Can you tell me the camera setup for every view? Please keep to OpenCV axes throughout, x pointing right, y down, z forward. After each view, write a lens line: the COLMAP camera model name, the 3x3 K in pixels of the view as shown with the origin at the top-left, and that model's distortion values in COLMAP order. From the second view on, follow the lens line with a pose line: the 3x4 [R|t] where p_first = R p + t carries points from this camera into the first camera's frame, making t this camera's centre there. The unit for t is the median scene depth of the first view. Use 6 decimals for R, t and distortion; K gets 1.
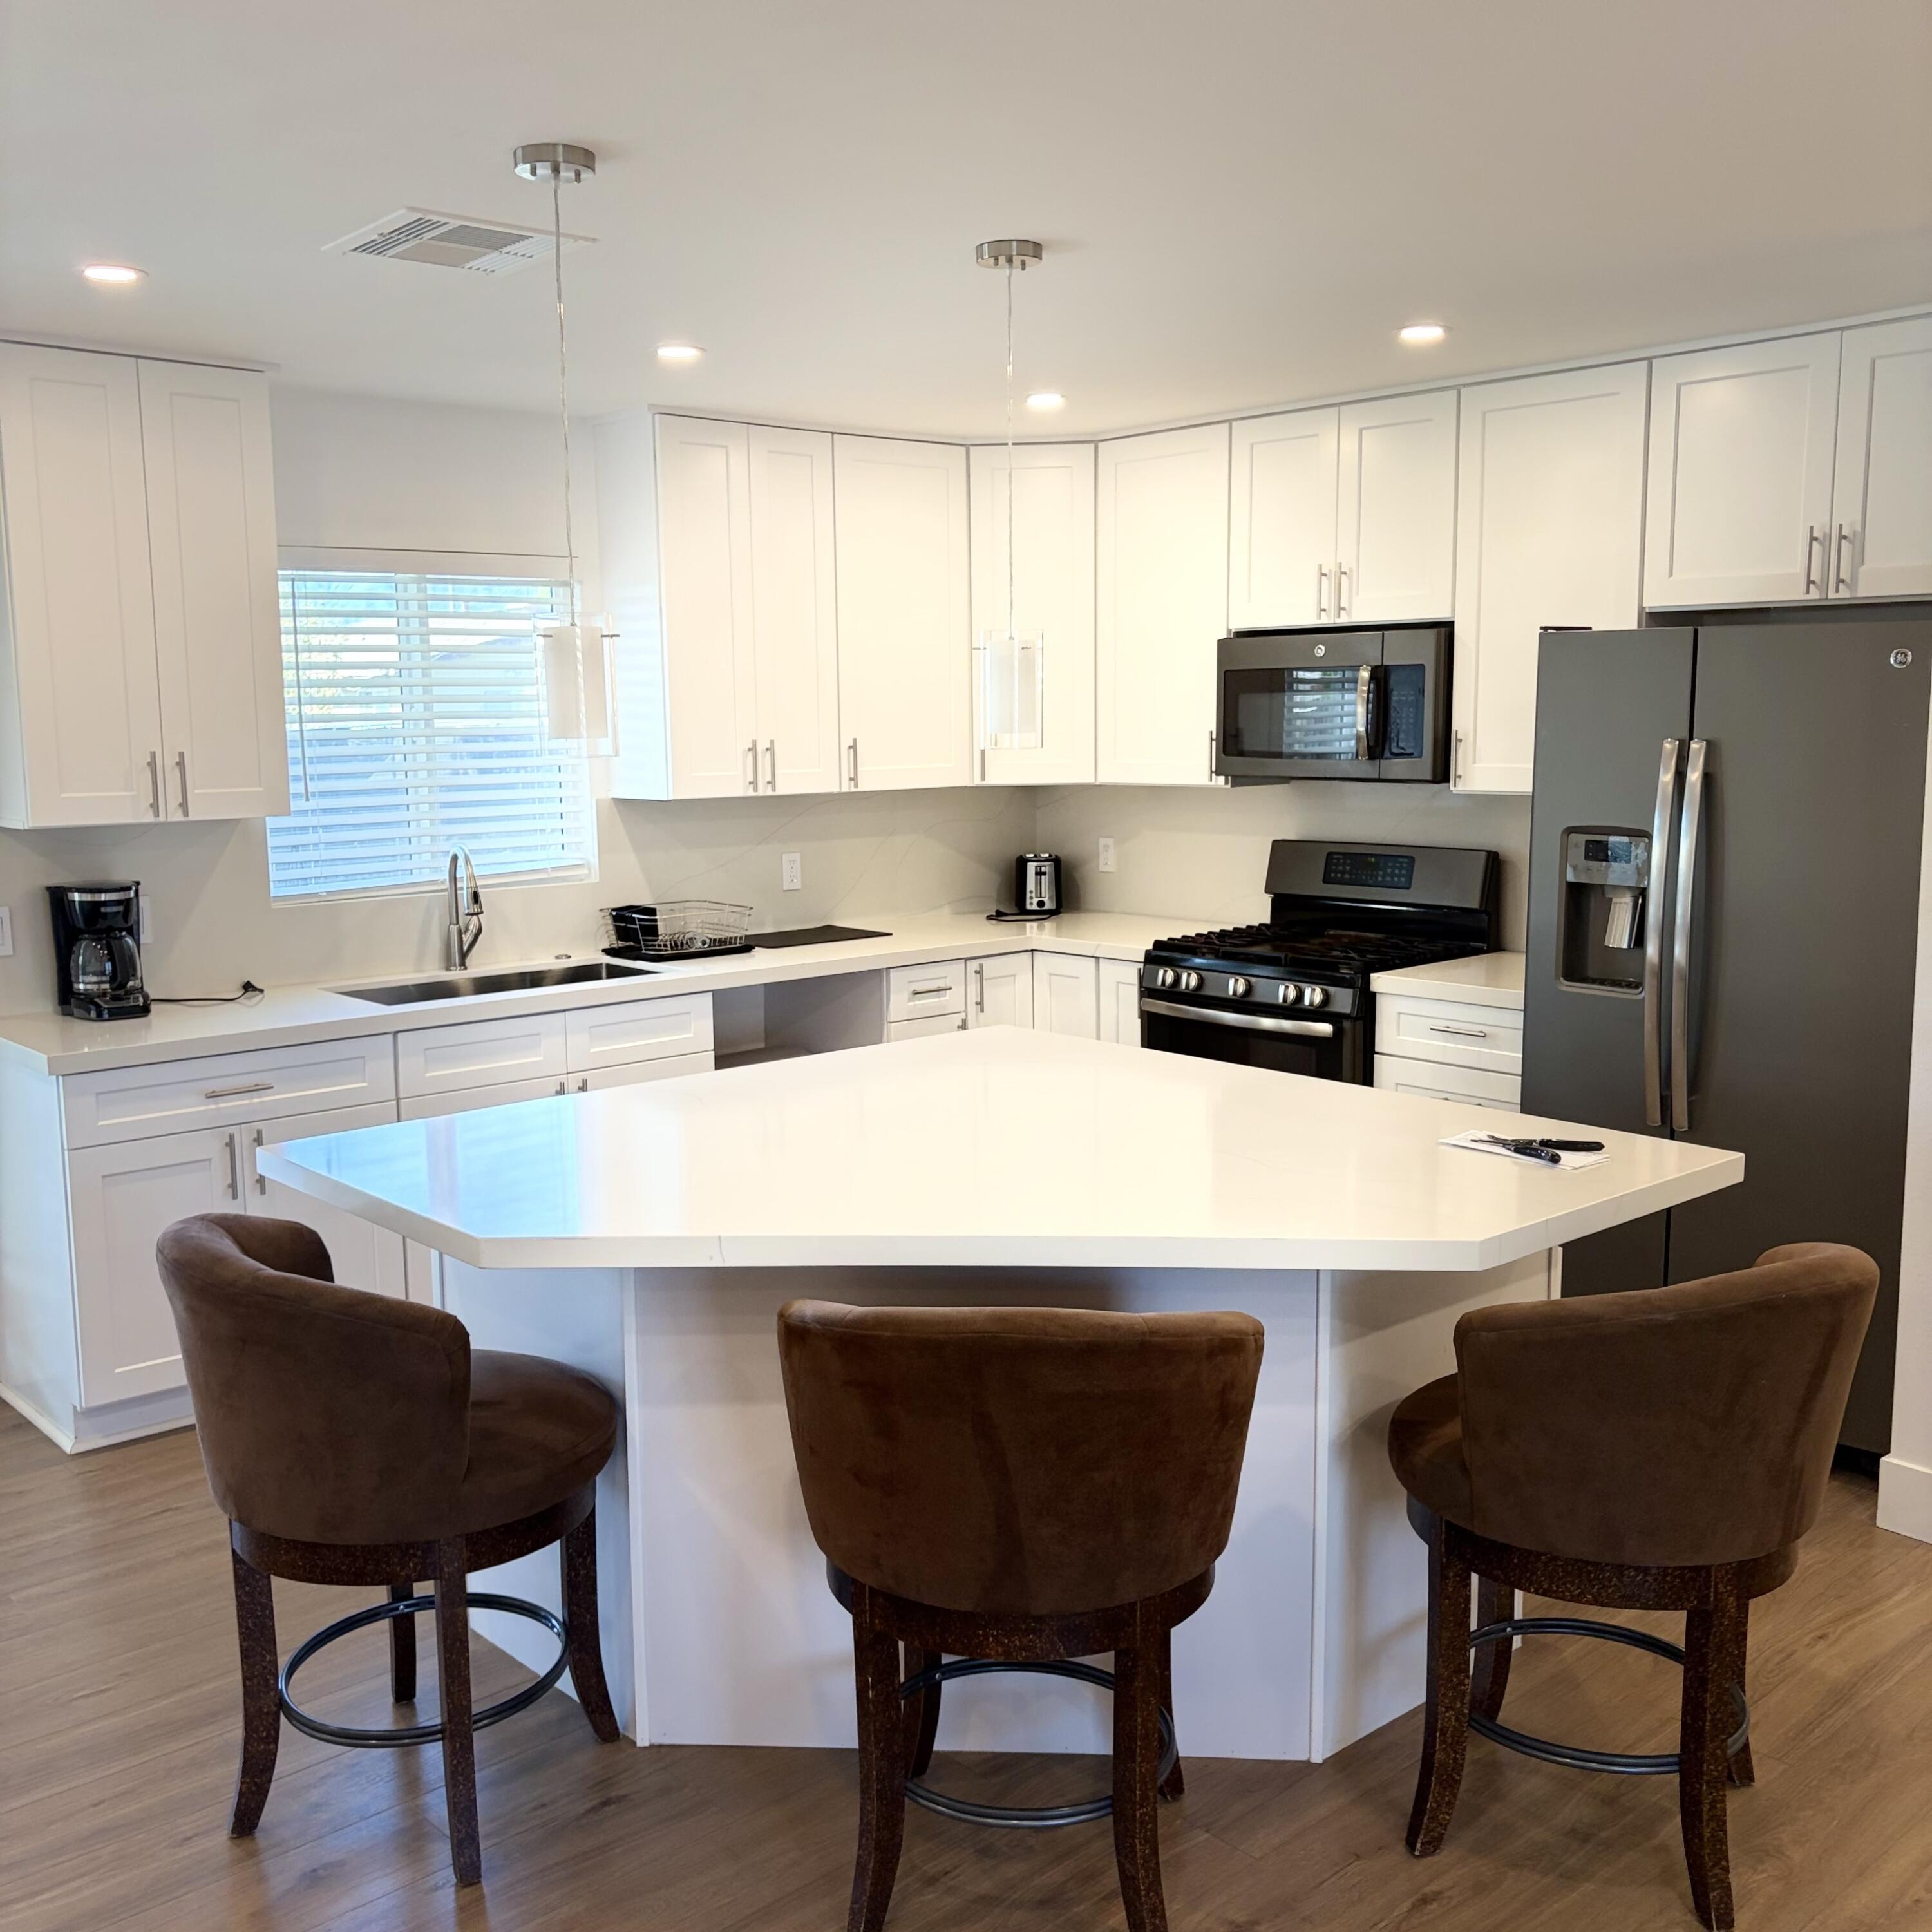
lens RADIAL K [[1946.0, 0, 966.5], [0, 1946.0, 960.5], [0, 0, 1]] dist [0.027522, 0.000000]
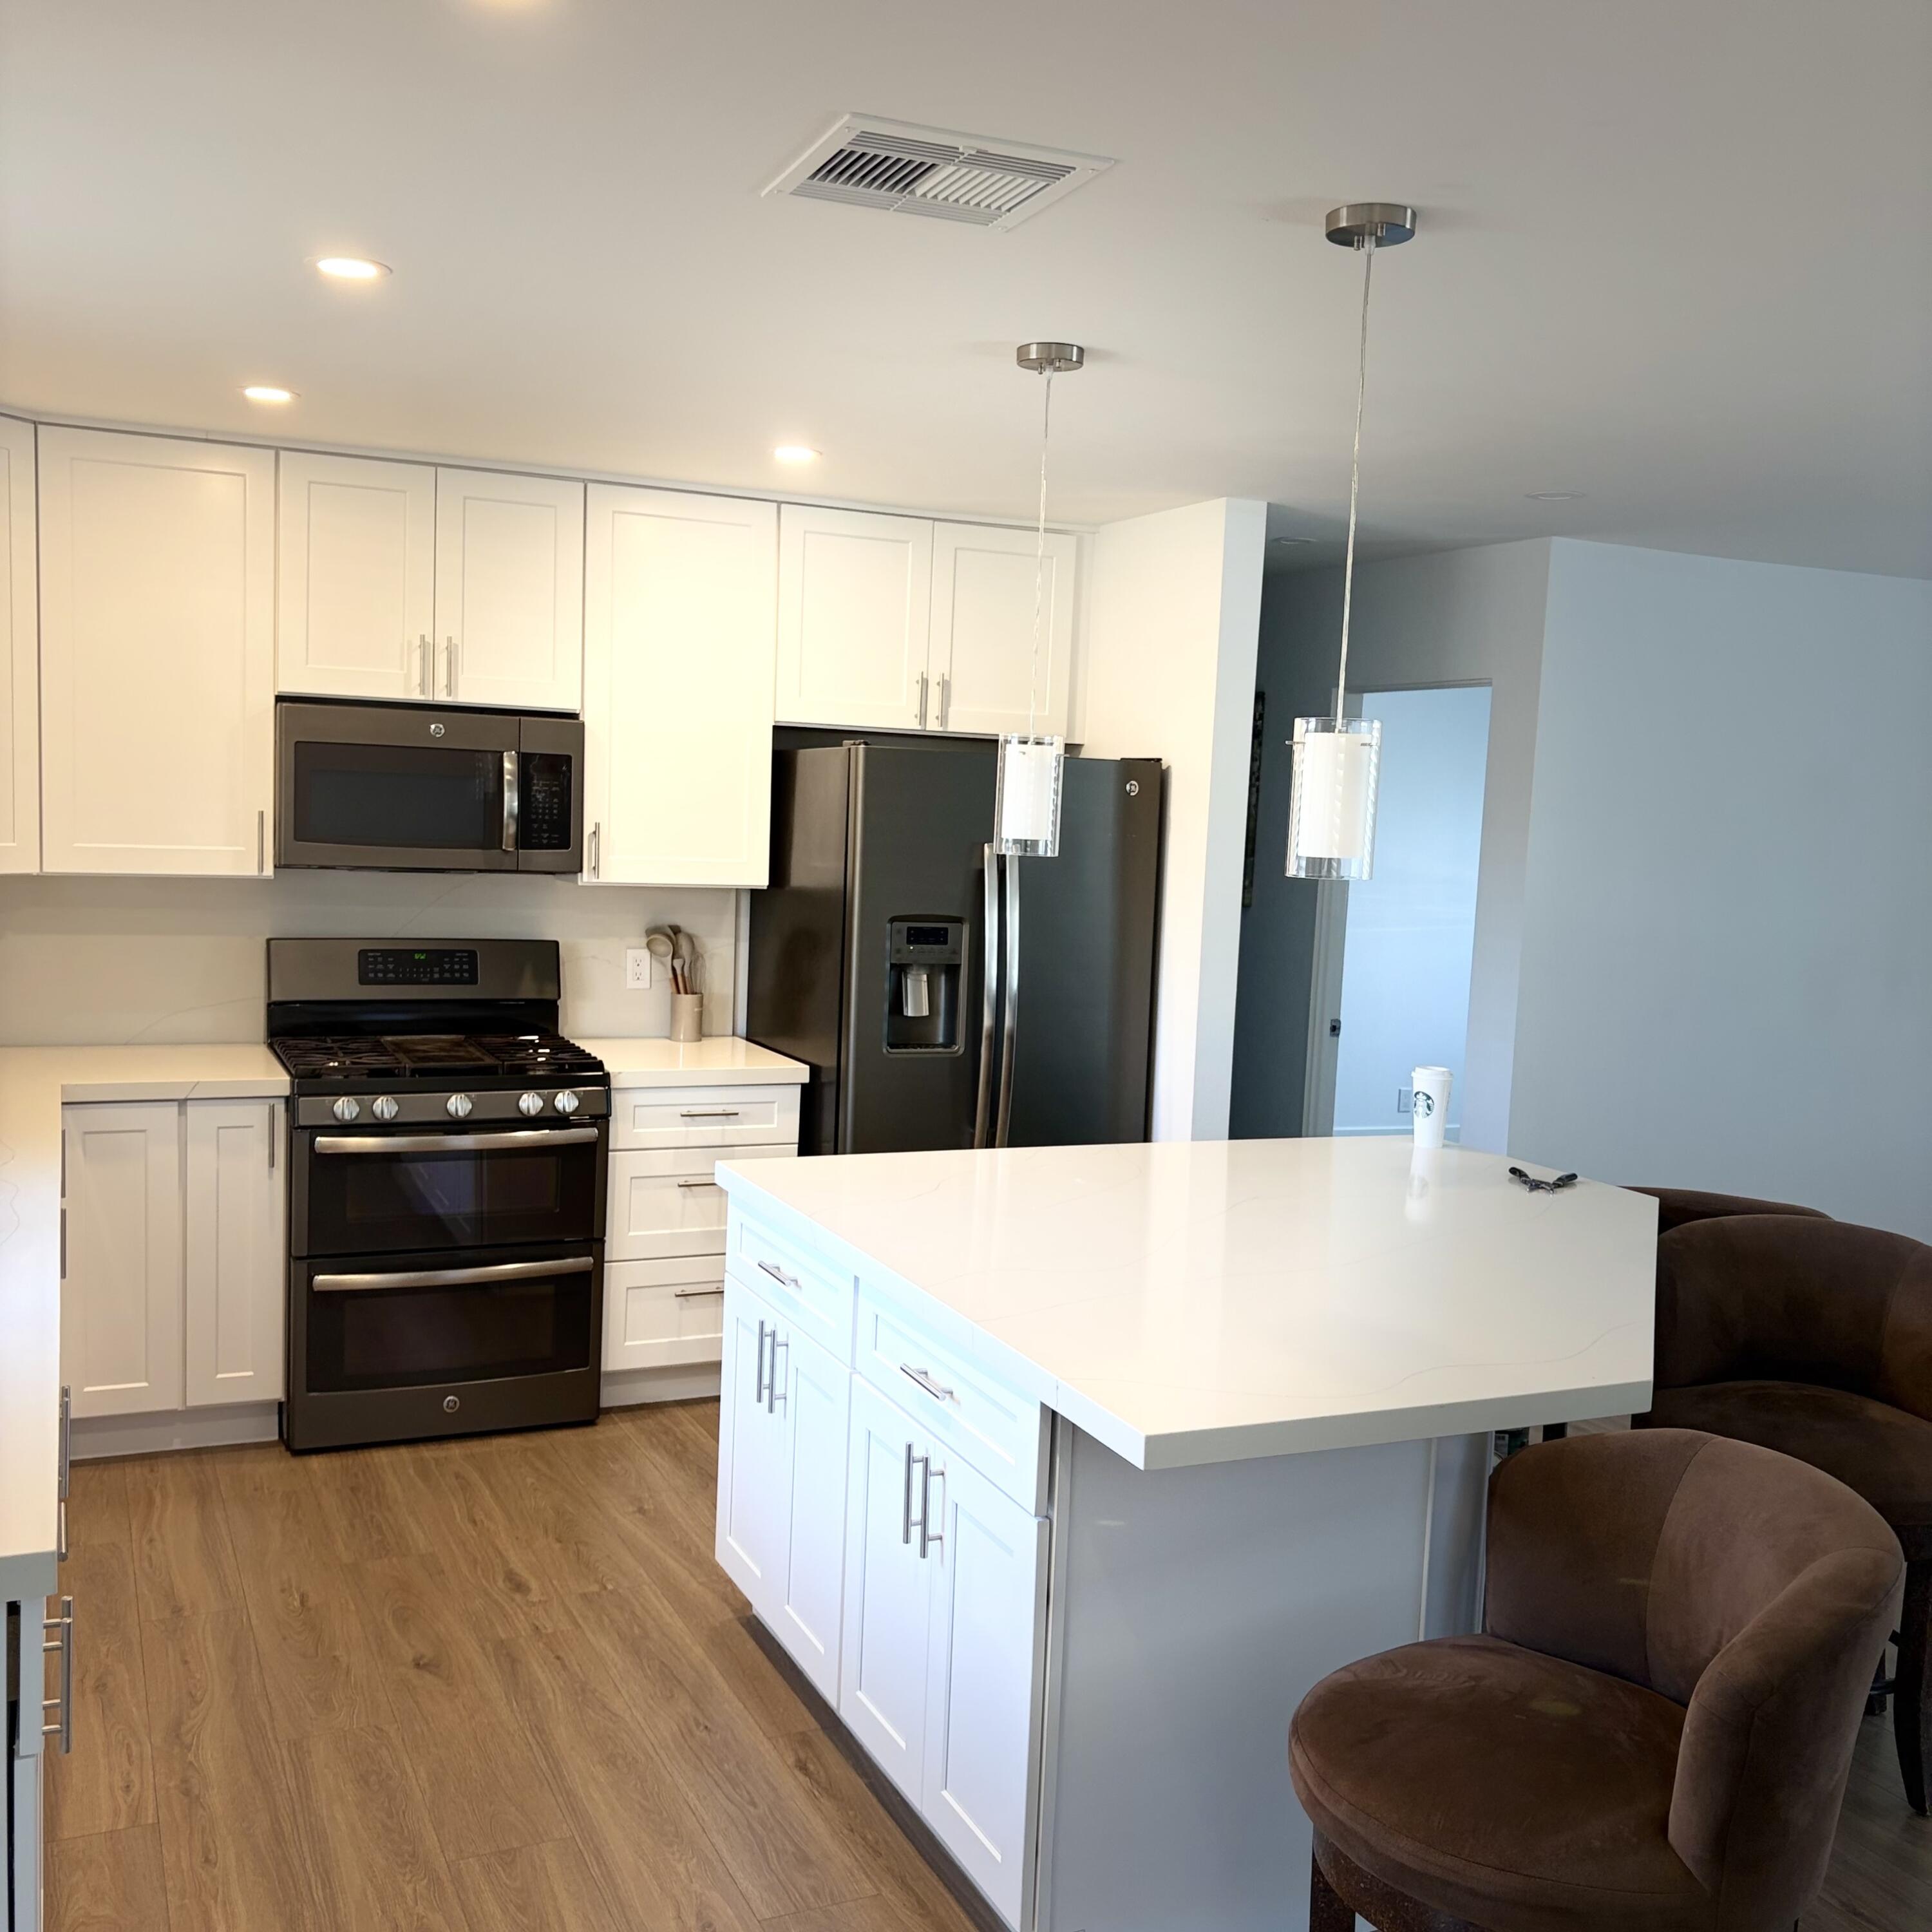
lens RADIAL K [[1946.0, 0, 964.2], [0, 1946.0, 973.7], [0, 0, 1]] dist [0.027522, 0.000000]
pose [[0.294148, -0.061034, 0.953809, -0.791988], [0.079568, 0.996058, 0.039199, -0.078261], [-0.952442, 0.064363, 0.297845, 0.640609]]
